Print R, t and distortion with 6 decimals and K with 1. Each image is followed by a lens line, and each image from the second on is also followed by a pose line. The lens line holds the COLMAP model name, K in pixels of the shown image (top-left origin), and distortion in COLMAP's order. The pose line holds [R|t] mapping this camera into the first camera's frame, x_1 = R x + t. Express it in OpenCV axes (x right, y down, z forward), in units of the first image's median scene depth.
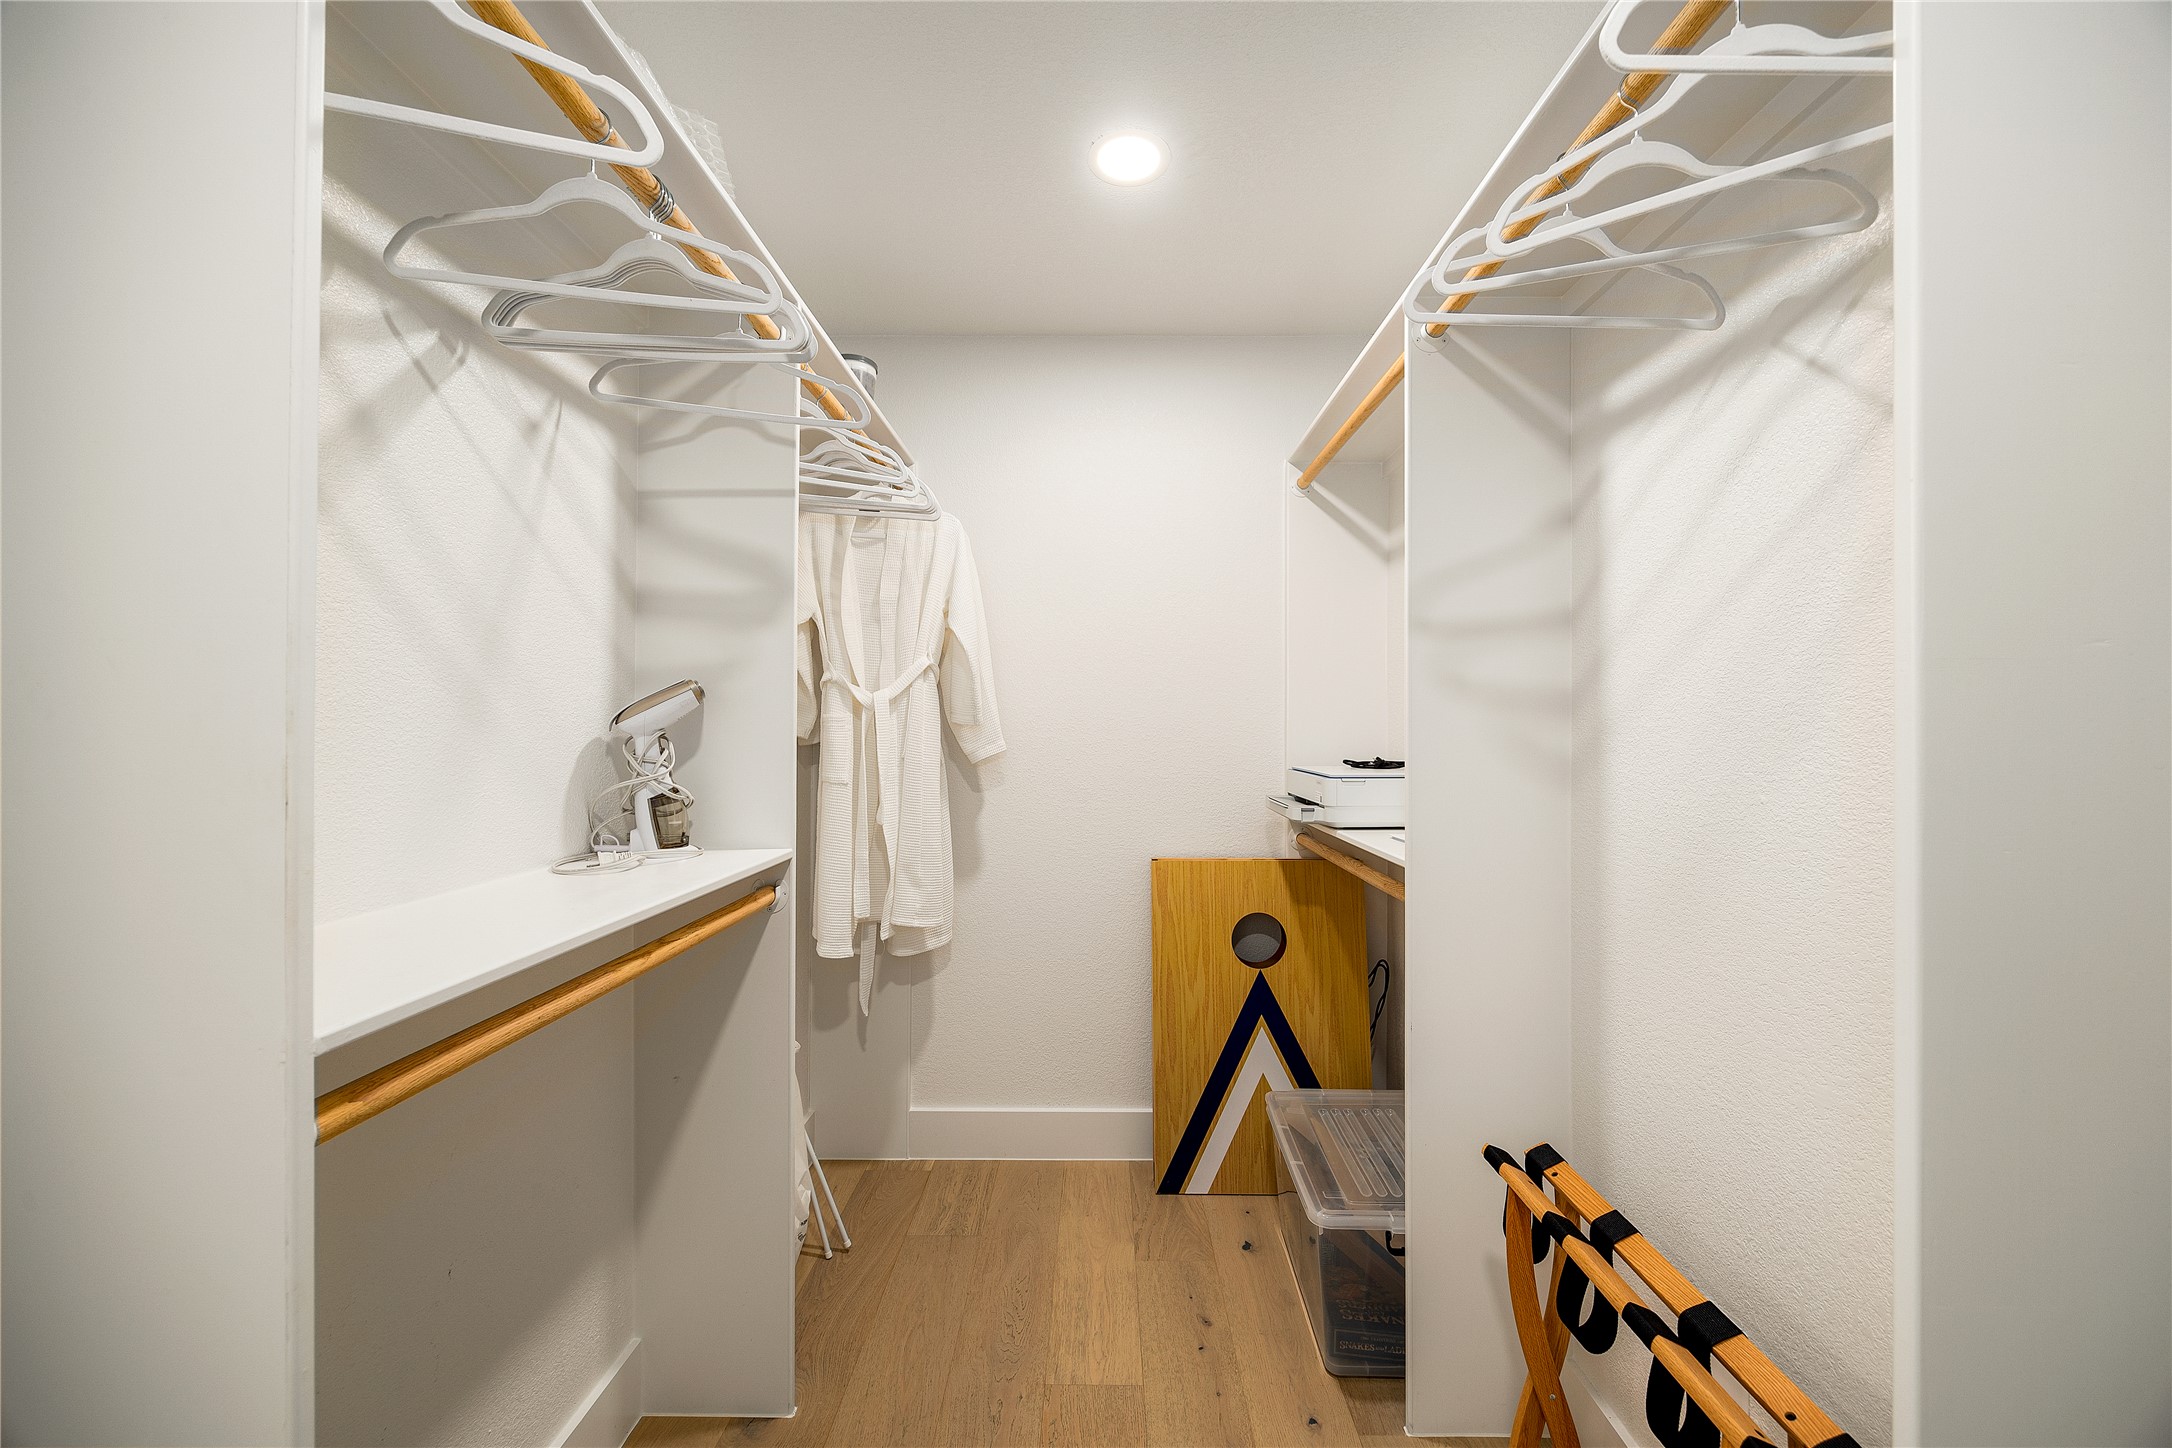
lens RADIAL K [[835.6, 0, 1092.6], [0, 835.6, 723.4], [0, 0, 1]] dist [-0.003522, -0.000002]
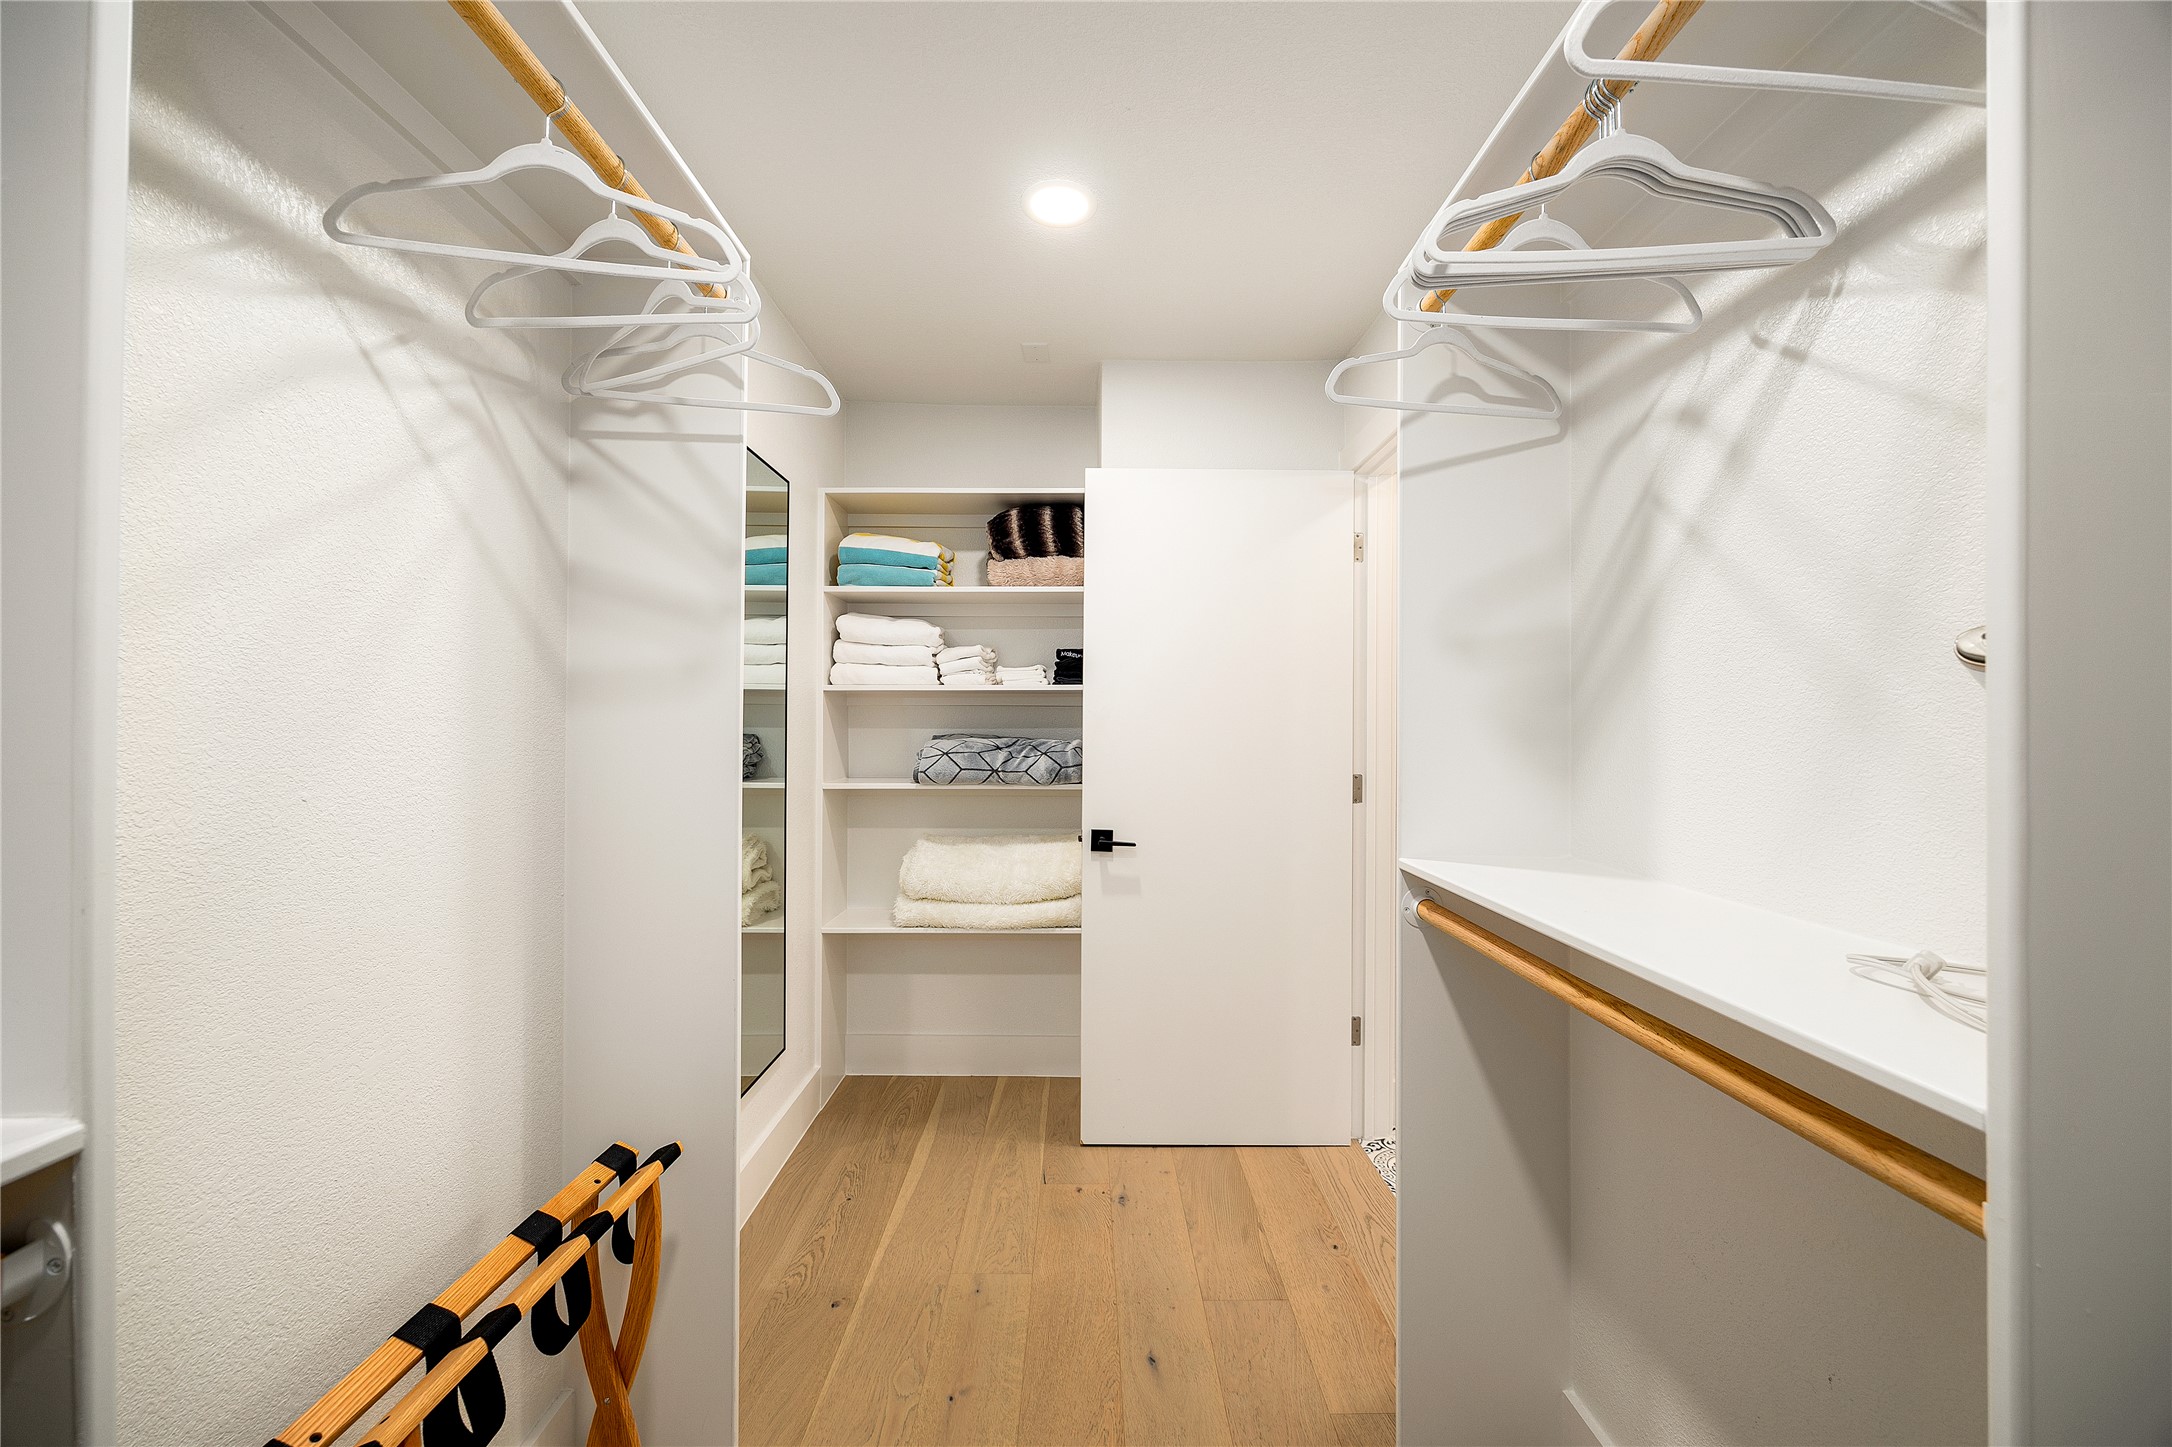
lens RADIAL K [[835.6, 0, 1081.0], [0, 835.6, 724.6], [0, 0, 1]] dist [-0.003522, -0.000002]
pose [[-0.999695, -0.012726, -0.021161, 0.009331], [-0.012654, 0.999914, -0.003495, 0.008741], [0.021204, -0.003227, -0.999770, 1.921247]]
